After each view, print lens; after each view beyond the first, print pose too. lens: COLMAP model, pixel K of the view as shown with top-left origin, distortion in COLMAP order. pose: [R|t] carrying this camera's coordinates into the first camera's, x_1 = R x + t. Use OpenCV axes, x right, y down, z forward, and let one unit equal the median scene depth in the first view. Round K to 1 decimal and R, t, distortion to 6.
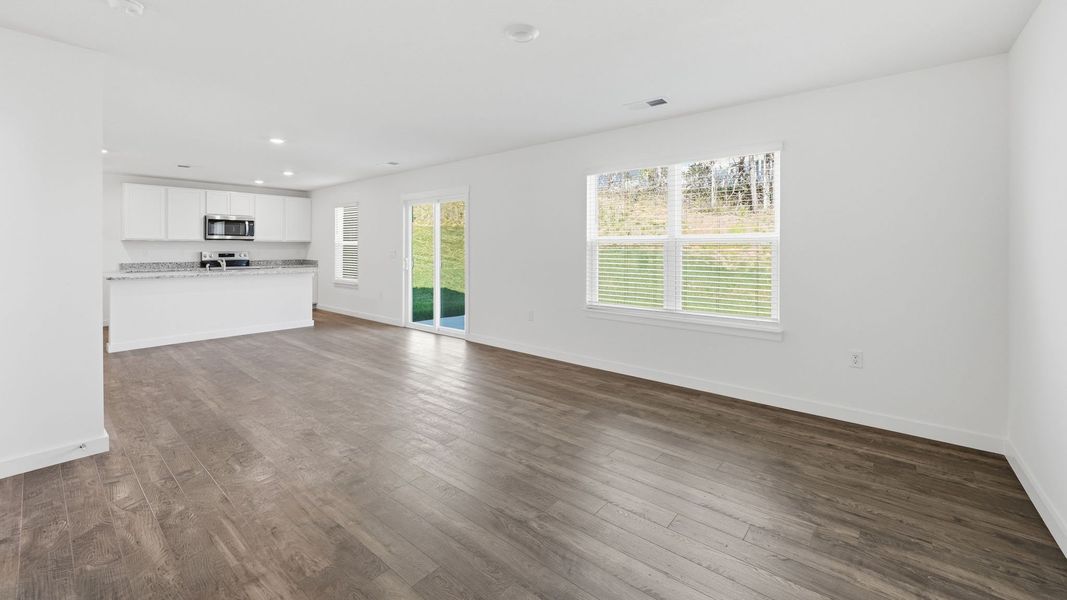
lens RADIAL K [[424.3, 0, 517.8], [0, 424.3, 249.2], [0, 0, 1]] dist [0.002943, 0.000633]
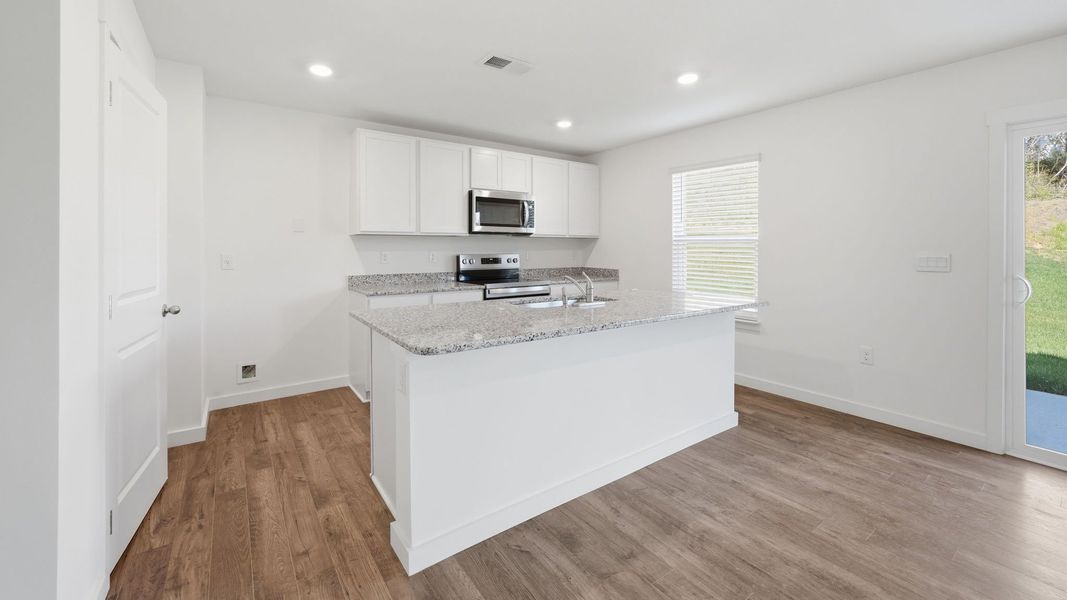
lens RADIAL K [[424.3, 0, 516.3], [0, 424.3, 250.6], [0, 0, 1]] dist [0.002943, 0.000633]
pose [[0.969449, -0.000720, -0.245291, -0.539007], [0.000935, 0.999999, 0.000761, -0.000018], [0.245290, -0.000968, 0.969449, 0.473363]]
